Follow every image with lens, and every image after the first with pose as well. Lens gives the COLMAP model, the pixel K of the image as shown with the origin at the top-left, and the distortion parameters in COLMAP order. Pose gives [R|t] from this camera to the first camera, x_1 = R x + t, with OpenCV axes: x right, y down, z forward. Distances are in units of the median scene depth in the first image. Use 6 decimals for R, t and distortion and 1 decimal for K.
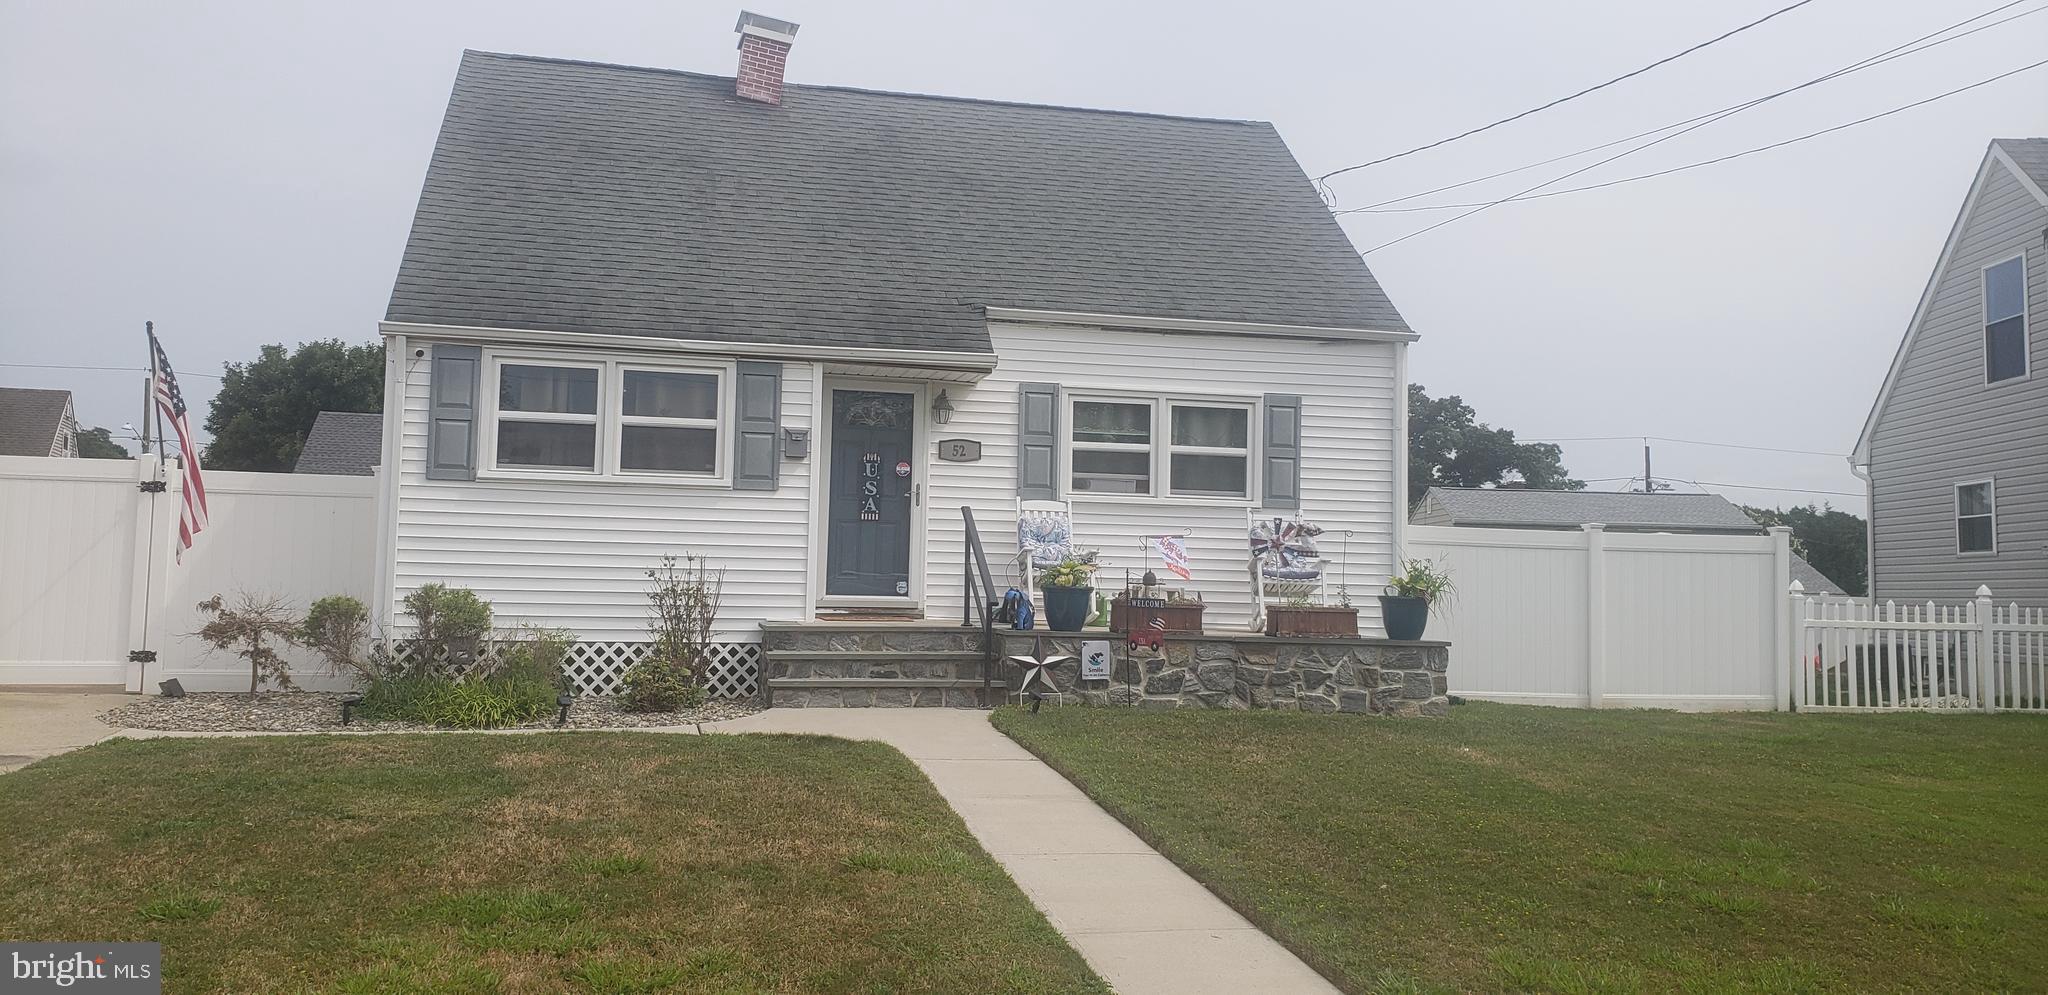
lens RADIAL K [[1586.2, 0, 1024.0], [0, 1586.2, 497.5], [0, 0, 1]] dist [0.008513, -0.000644]
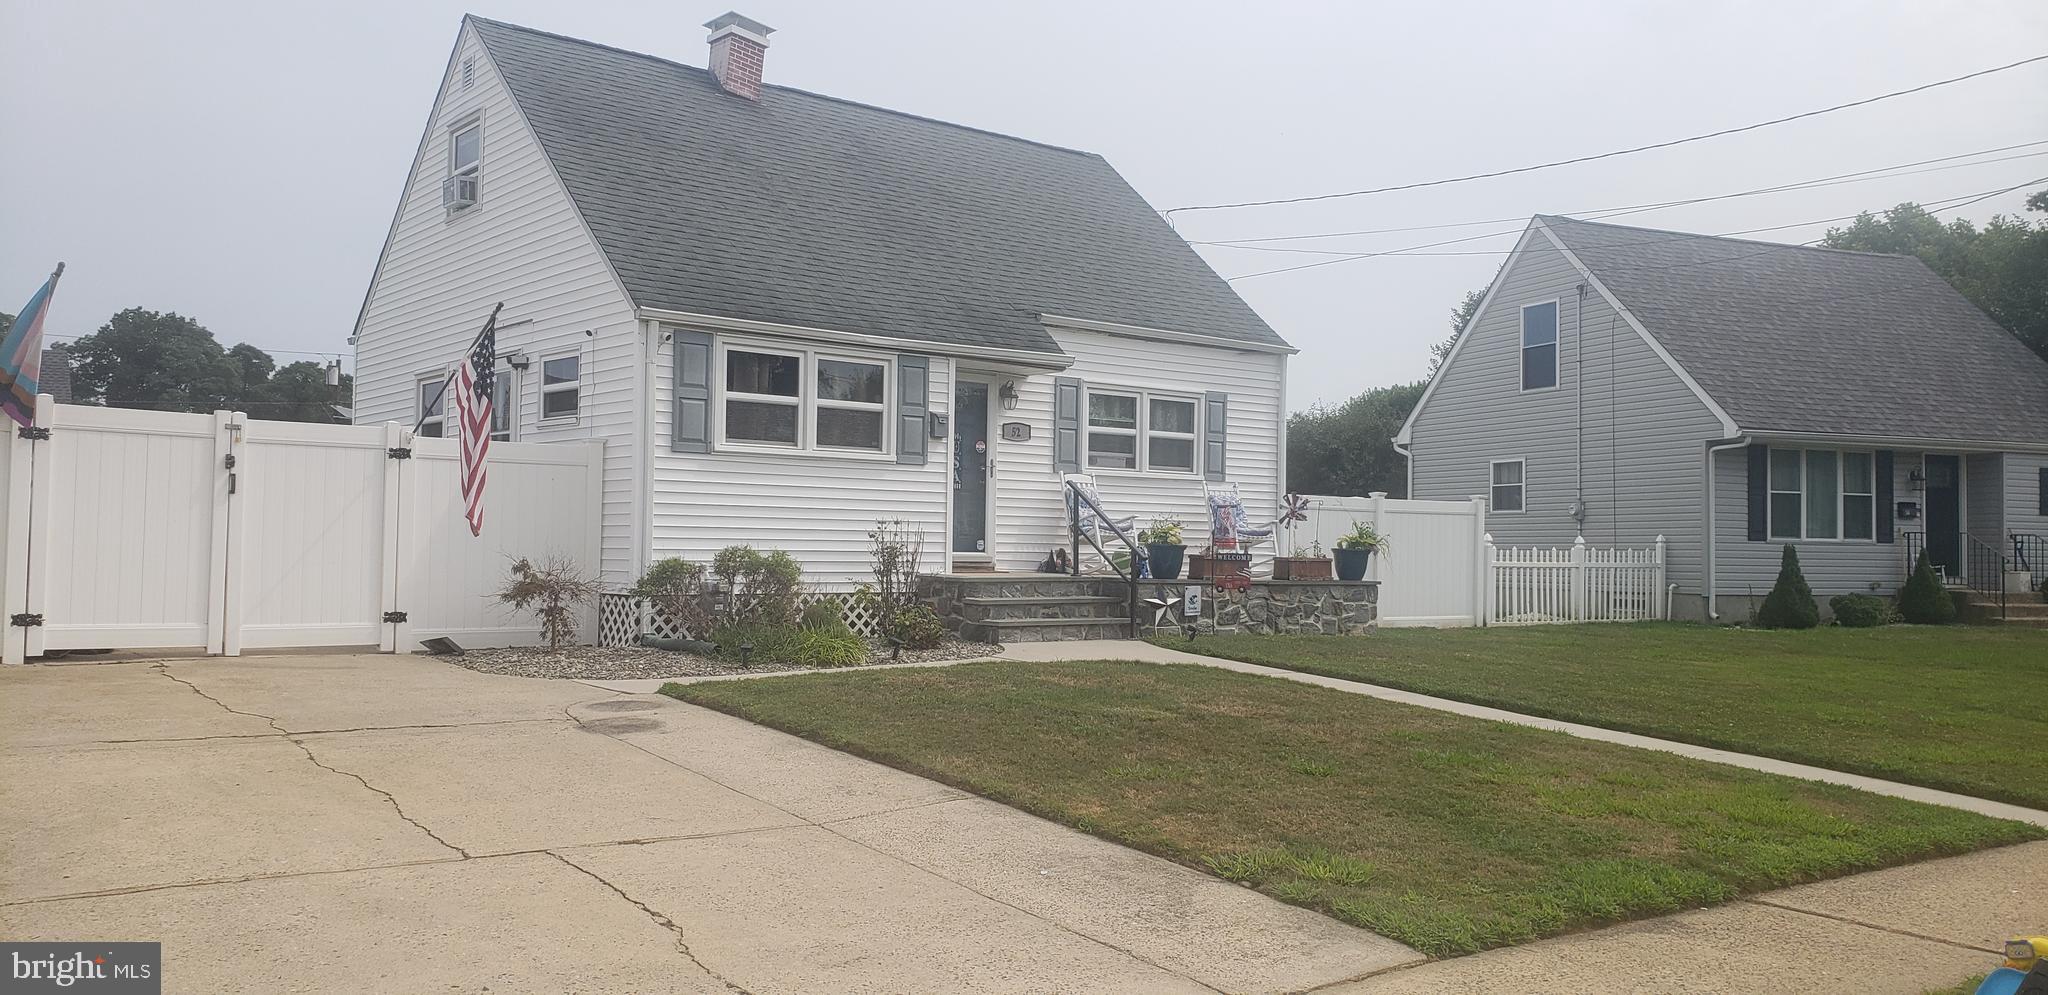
lens RADIAL K [[1530.5, 0, 1023.5], [0, 1530.5, 558.4], [0, 0, 1]] dist [0.043930, -0.000417]
pose [[0.906139, -0.010476, 0.422851, -0.573124], [-0.022165, 0.997144, 0.072202, -0.018938], [-0.422400, -0.074798, 0.903318, -0.075911]]
